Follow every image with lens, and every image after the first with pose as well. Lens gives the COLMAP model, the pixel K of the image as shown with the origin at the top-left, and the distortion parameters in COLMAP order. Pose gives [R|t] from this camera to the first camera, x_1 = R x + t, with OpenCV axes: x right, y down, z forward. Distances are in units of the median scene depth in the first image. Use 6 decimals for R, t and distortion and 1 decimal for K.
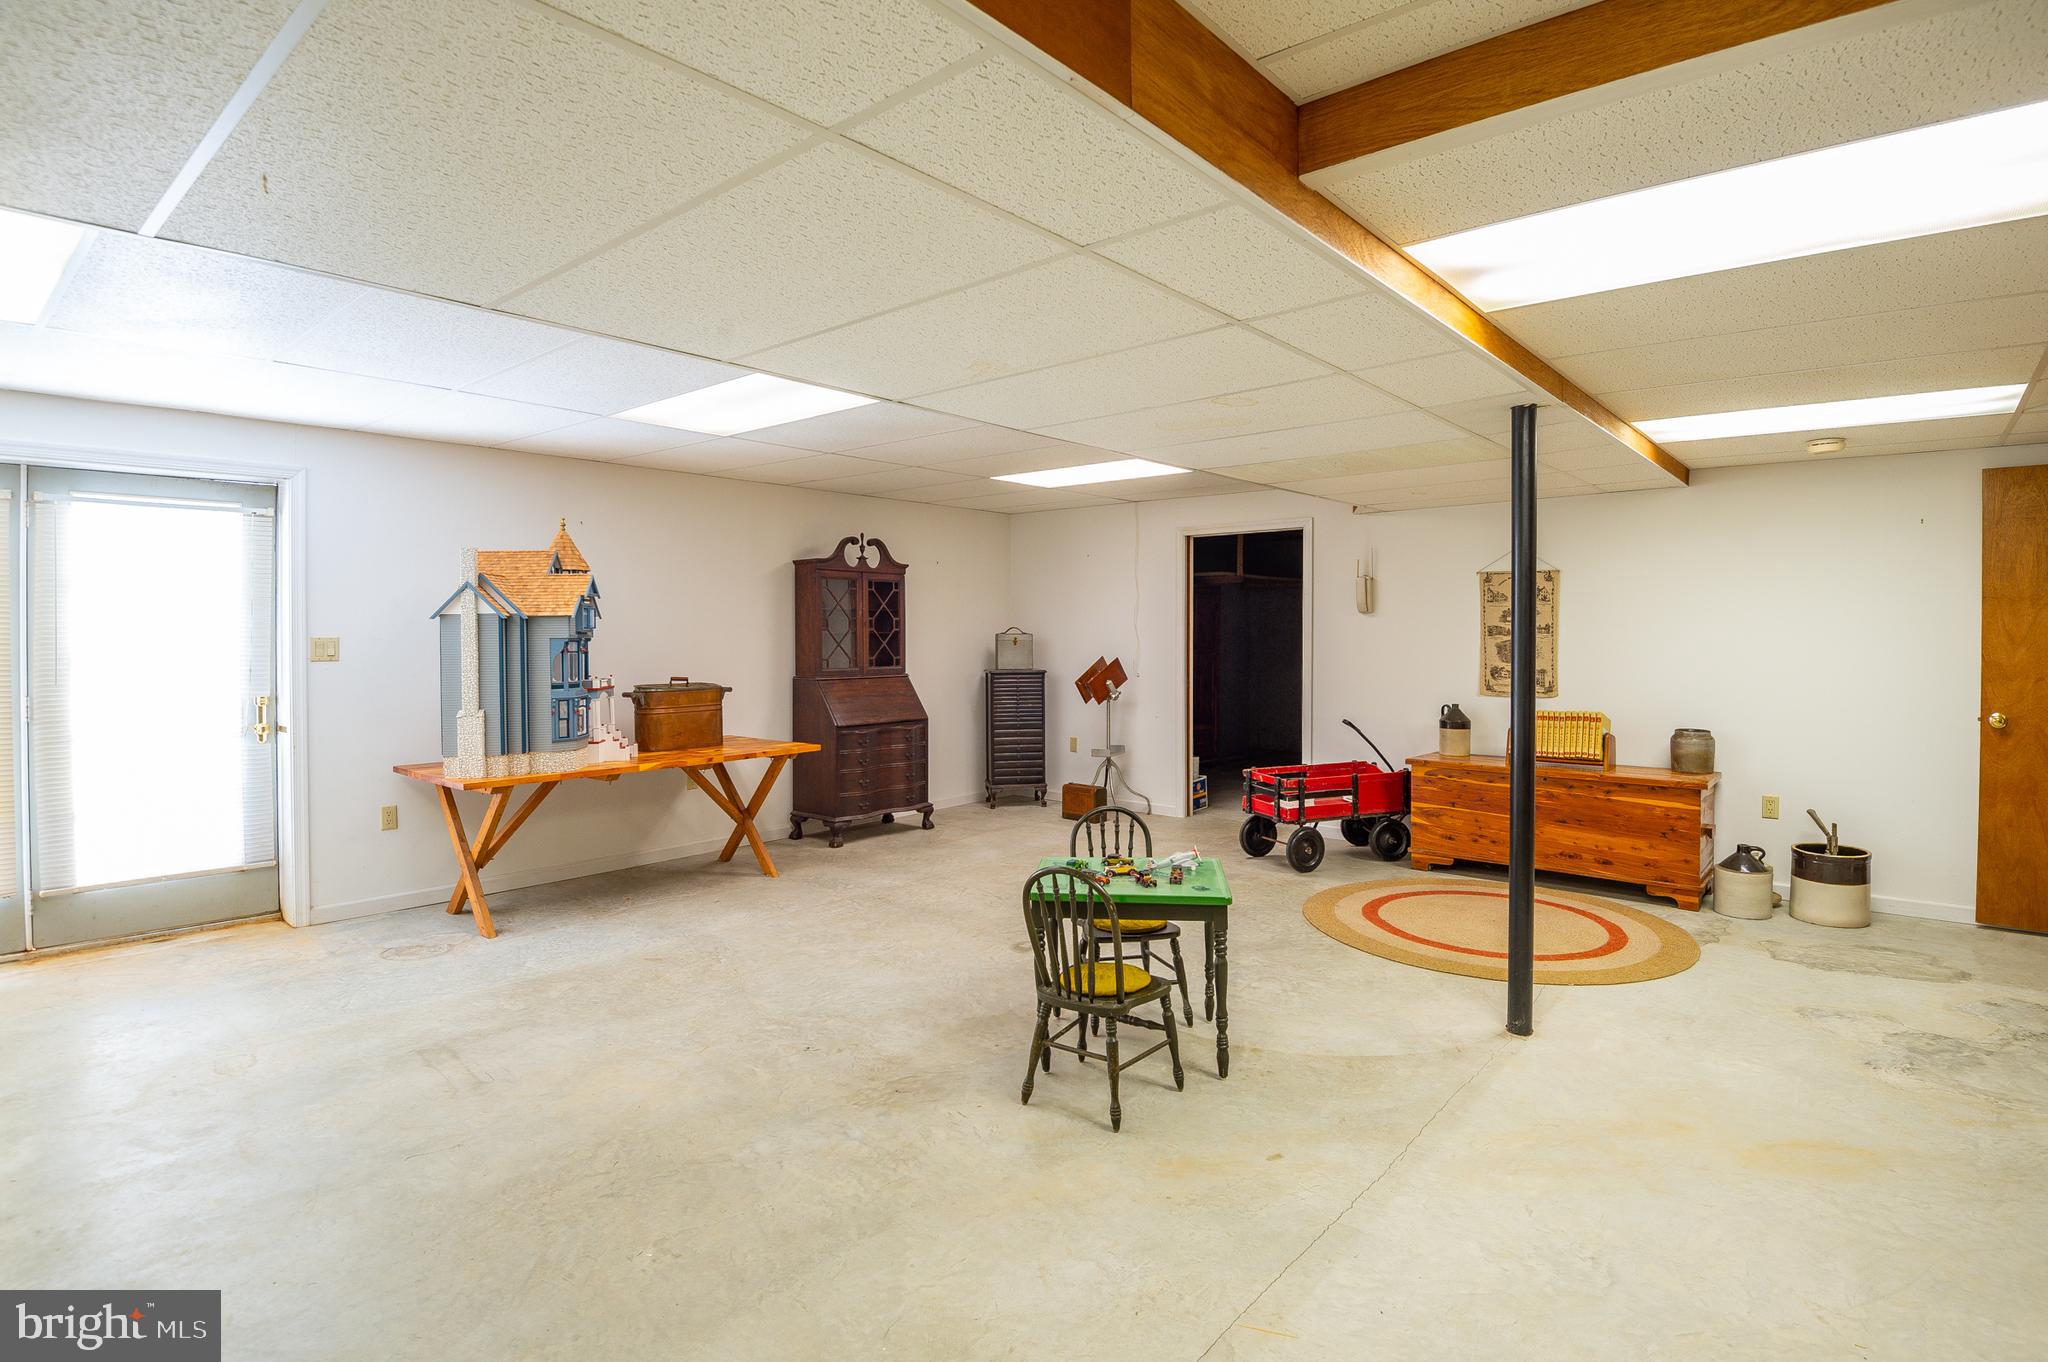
lens RADIAL K [[1036.9, 0, 1022.8], [0, 1036.9, 639.3], [0, 0, 1]] dist [-0.001193, -0.034008]
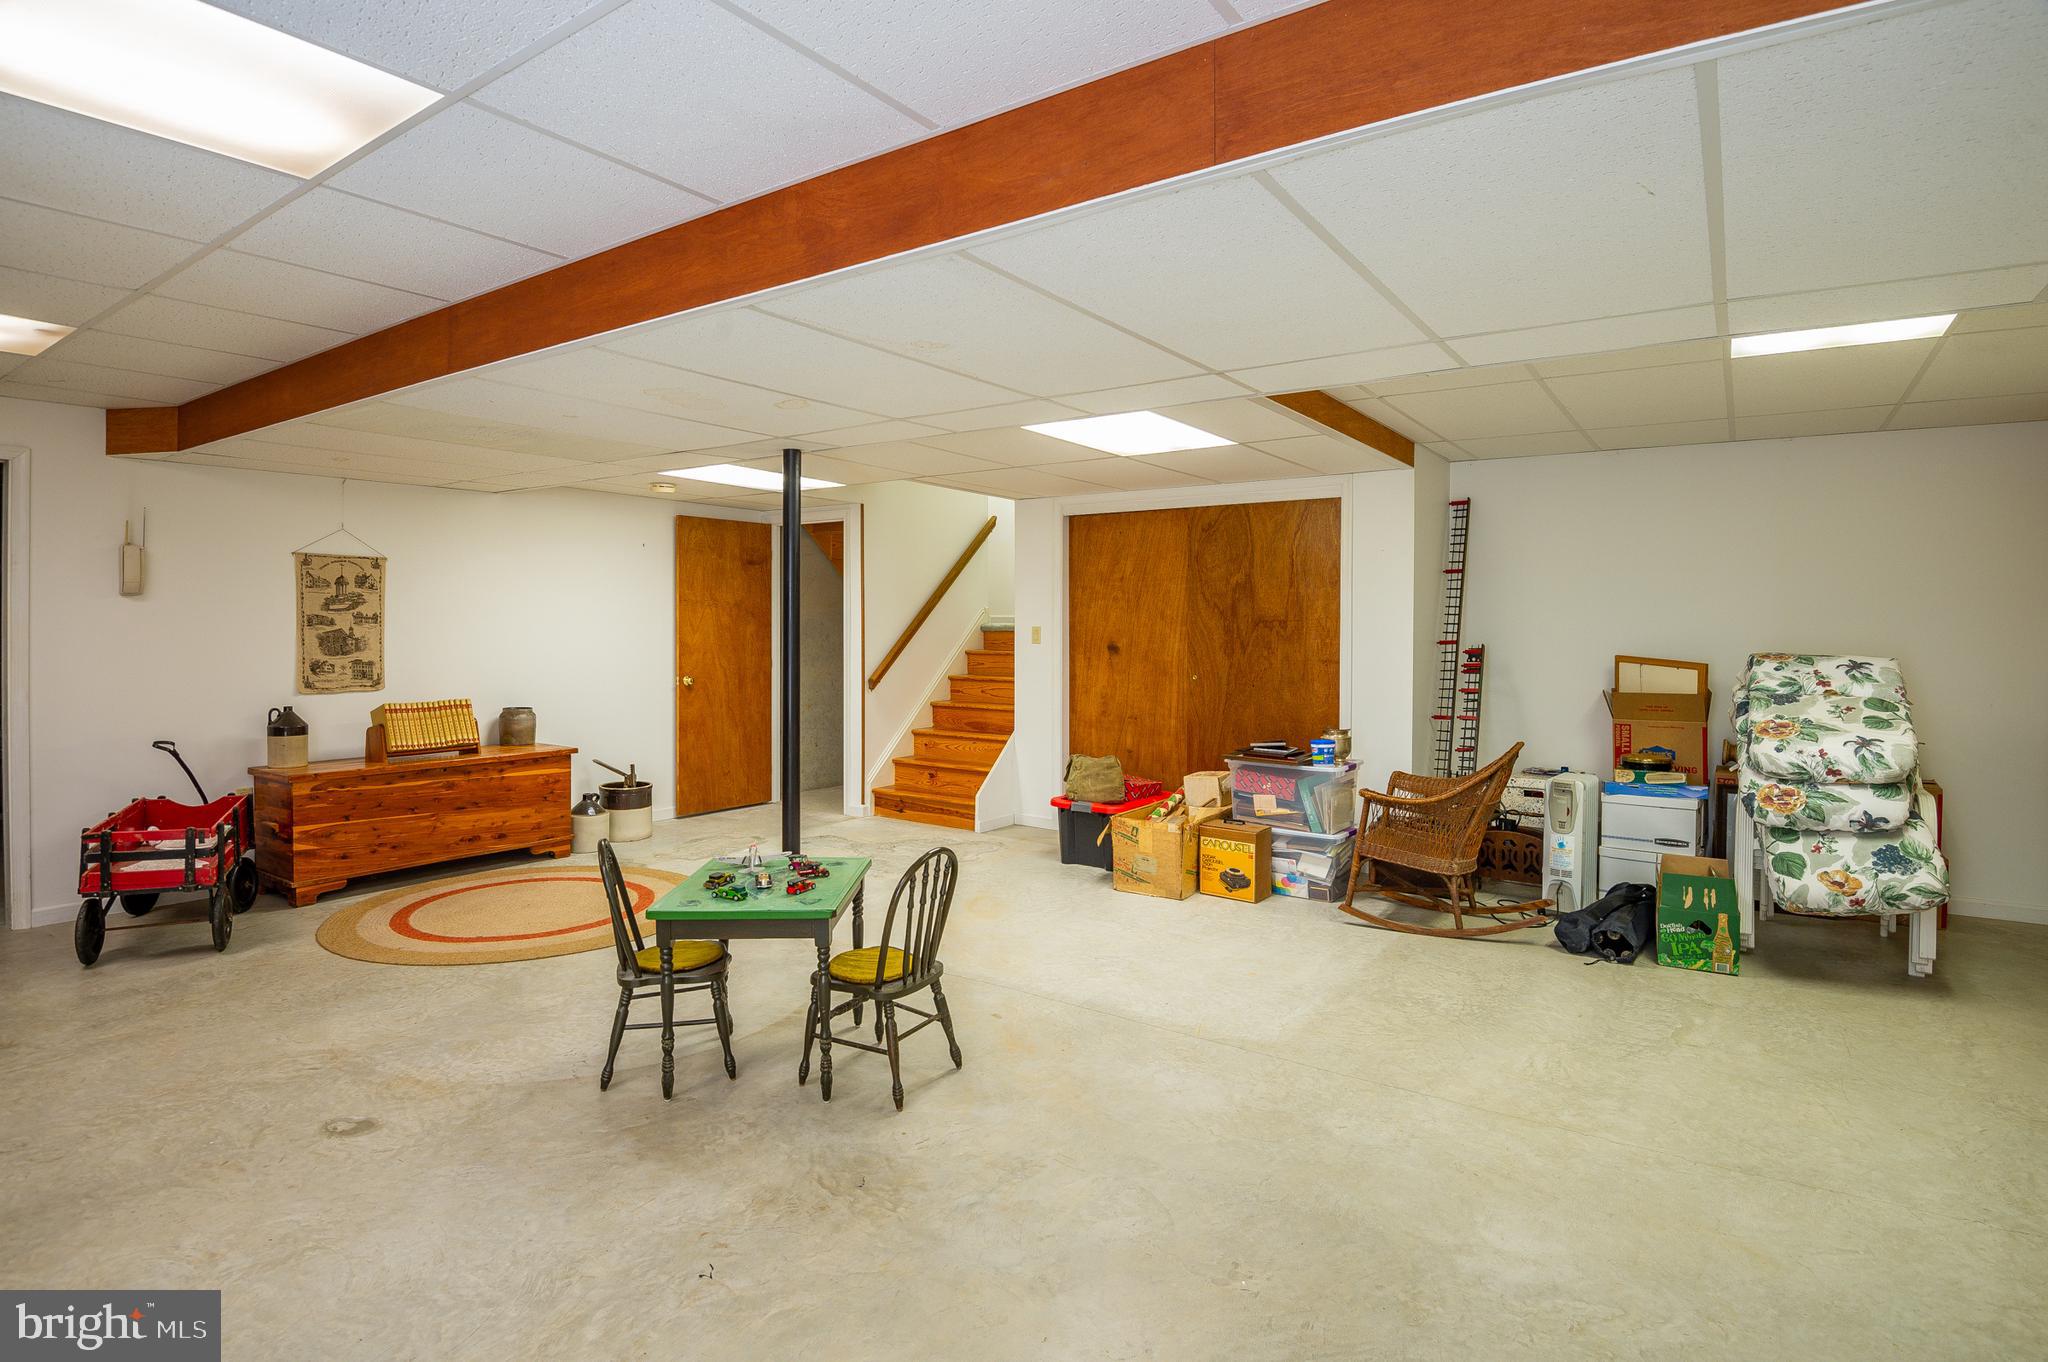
lens RADIAL K [[1036.9, 0, 1022.8], [0, 1036.9, 639.3], [0, 0, 1]] dist [-0.001193, -0.034008]
pose [[-0.108709, -0.015305, 0.993956, -0.591405], [0.003112, 0.999871, 0.015736, -0.004883], [-0.994069, 0.004804, -0.108647, 0.603628]]
